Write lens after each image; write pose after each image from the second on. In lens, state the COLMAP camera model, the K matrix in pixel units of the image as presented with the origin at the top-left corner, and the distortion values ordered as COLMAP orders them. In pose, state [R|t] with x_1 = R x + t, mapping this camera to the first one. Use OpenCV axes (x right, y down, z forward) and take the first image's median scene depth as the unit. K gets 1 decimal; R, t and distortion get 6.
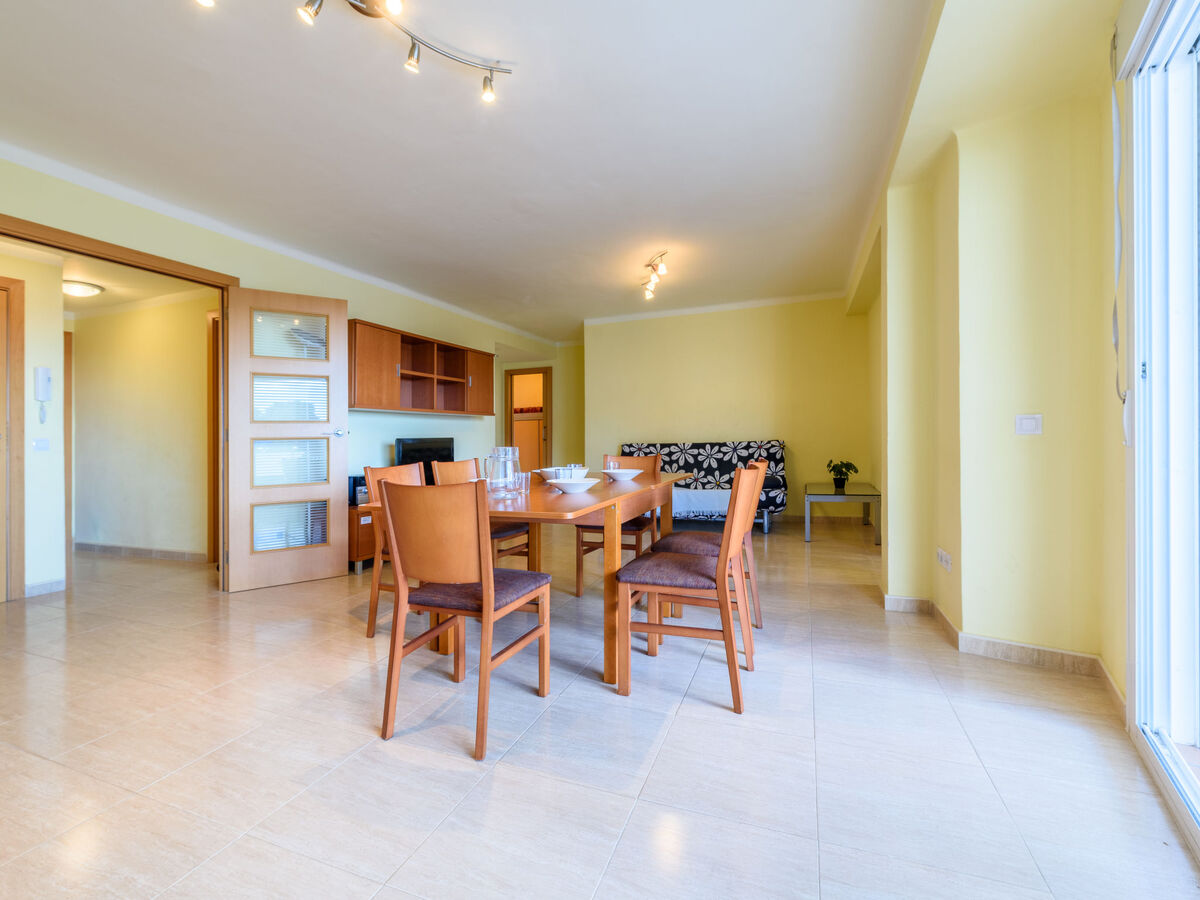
lens RADIAL K [[520.5, 0, 601.0], [0, 520.5, 432.7], [0, 0, 1]] dist [0.001043, 0.000011]
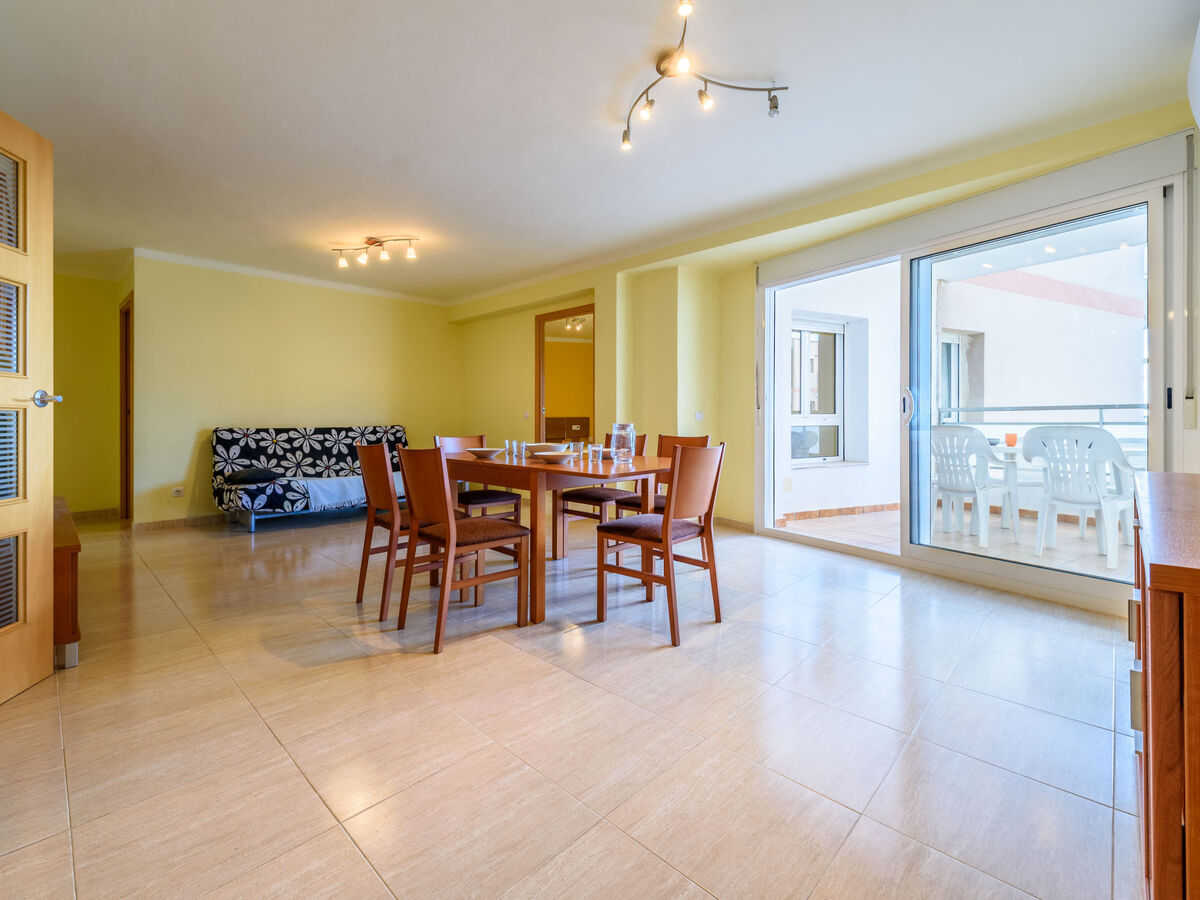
lens RADIAL K [[520.5, 0, 601.0], [0, 520.5, 432.7], [0, 0, 1]] dist [0.001043, 0.000011]
pose [[0.377592, -0.005317, 0.925957, -0.489776], [-0.015908, 0.999799, 0.012228, 0.009483], [-0.925835, -0.019347, 0.377431, 0.199086]]
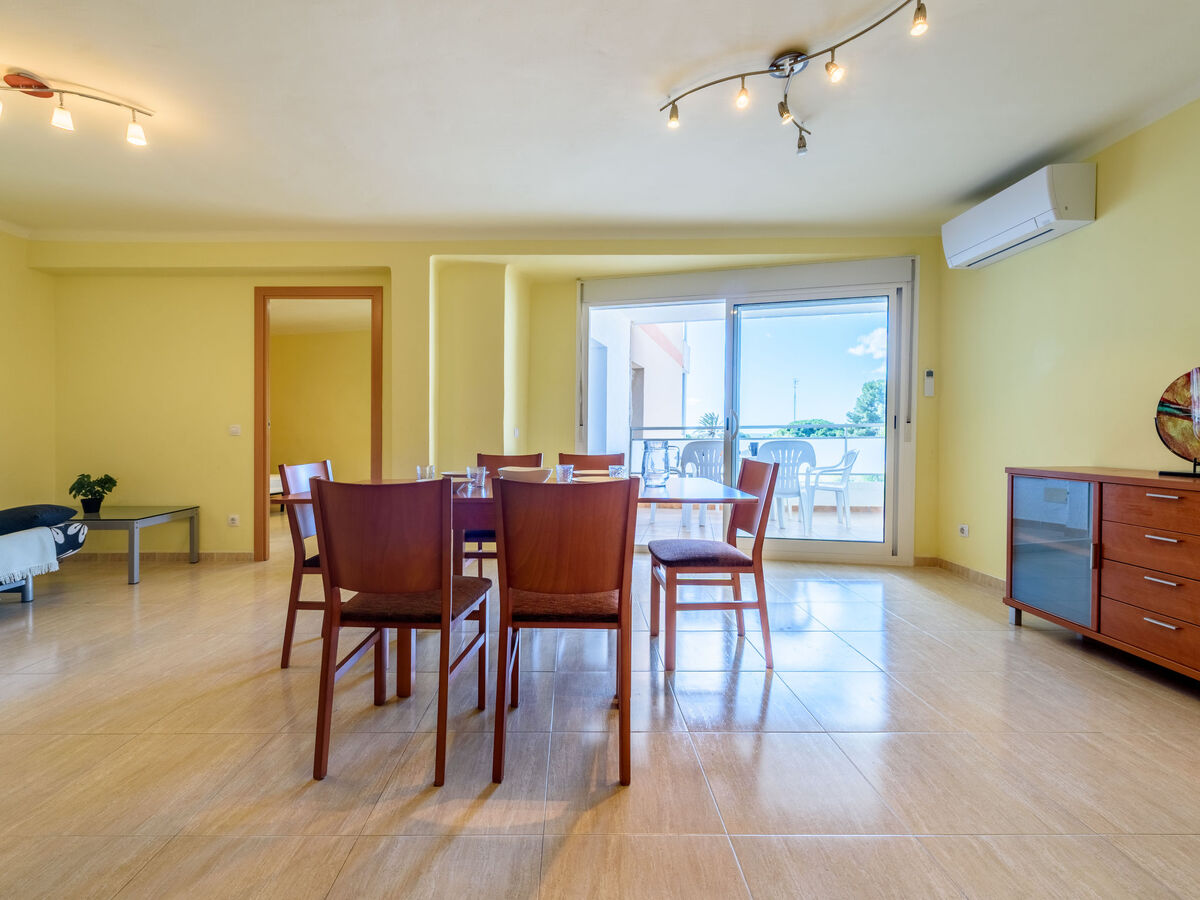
lens RADIAL K [[528.4, 0, 600.0], [0, 528.4, 450.0], [0, 0, 1]] dist [-0.001119, -0.000341]
pose [[-0.350078, 0.000011, 0.936720, -0.427026], [-0.000979, 0.999999, -0.000377, 0.014739], [-0.936720, -0.001049, -0.350078, 0.509800]]
